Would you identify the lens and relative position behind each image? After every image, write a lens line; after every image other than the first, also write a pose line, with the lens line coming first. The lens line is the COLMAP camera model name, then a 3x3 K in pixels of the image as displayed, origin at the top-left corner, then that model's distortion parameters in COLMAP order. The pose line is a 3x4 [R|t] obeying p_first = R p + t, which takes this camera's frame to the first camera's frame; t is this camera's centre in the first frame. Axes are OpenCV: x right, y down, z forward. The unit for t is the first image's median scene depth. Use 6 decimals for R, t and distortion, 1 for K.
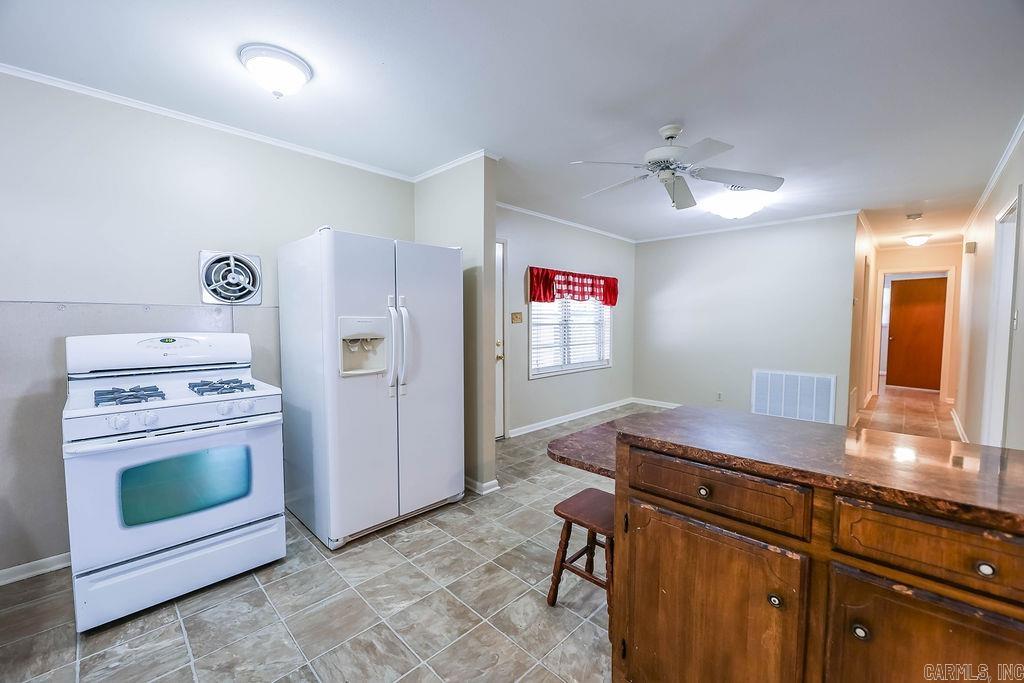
lens RADIAL K [[410.2, 0, 512.8], [0, 410.2, 345.3], [0, 0, 1]] dist [-0.003456, -0.000683]
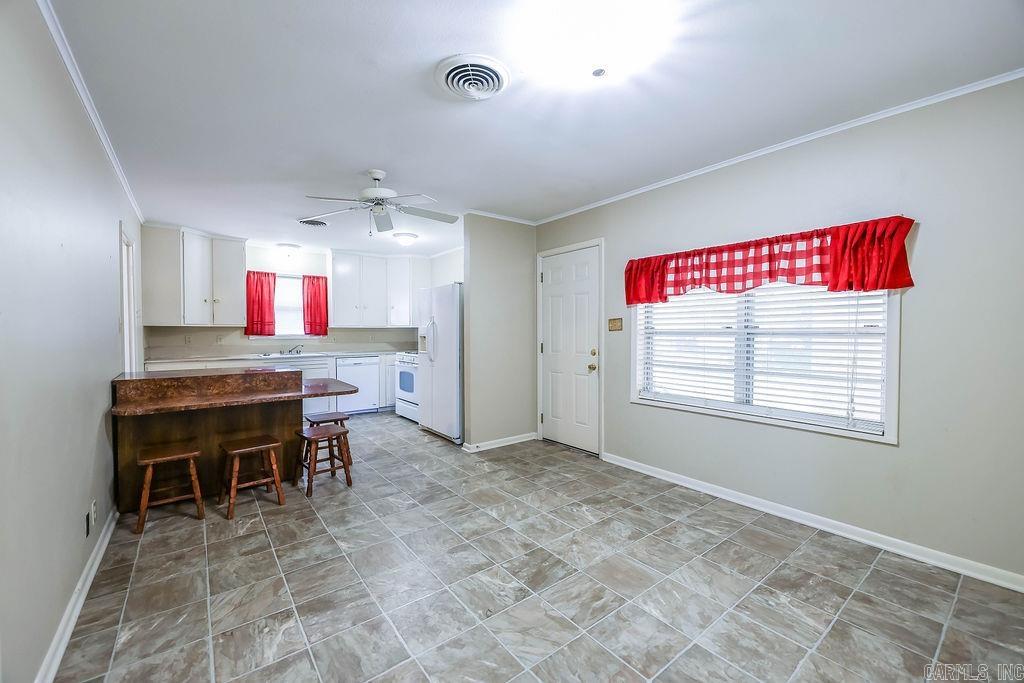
lens RADIAL K [[410.2, 0, 512.8], [0, 410.2, 345.3], [0, 0, 1]] dist [-0.003456, -0.000683]
pose [[-0.131707, 0.042863, -0.990362, 0.302129], [-0.053957, 0.997274, 0.050338, -0.018492], [0.989819, 0.060067, -0.129036, 0.307644]]
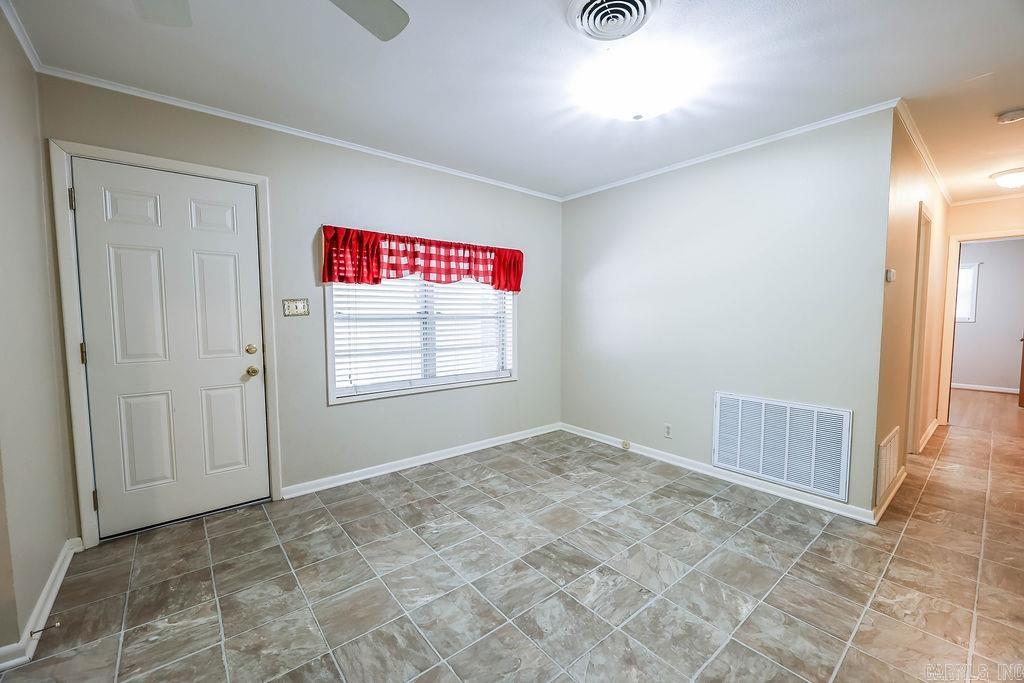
lens RADIAL K [[410.7, 0, 514.5], [0, 410.7, 340.1], [0, 0, 1]] dist [0.012327, -0.006672]
pose [[0.995042, 0.013489, -0.098539, 0.036811], [-0.012737, 0.999885, 0.008256, -0.002467], [0.098639, -0.006960, 0.995099, 0.037531]]
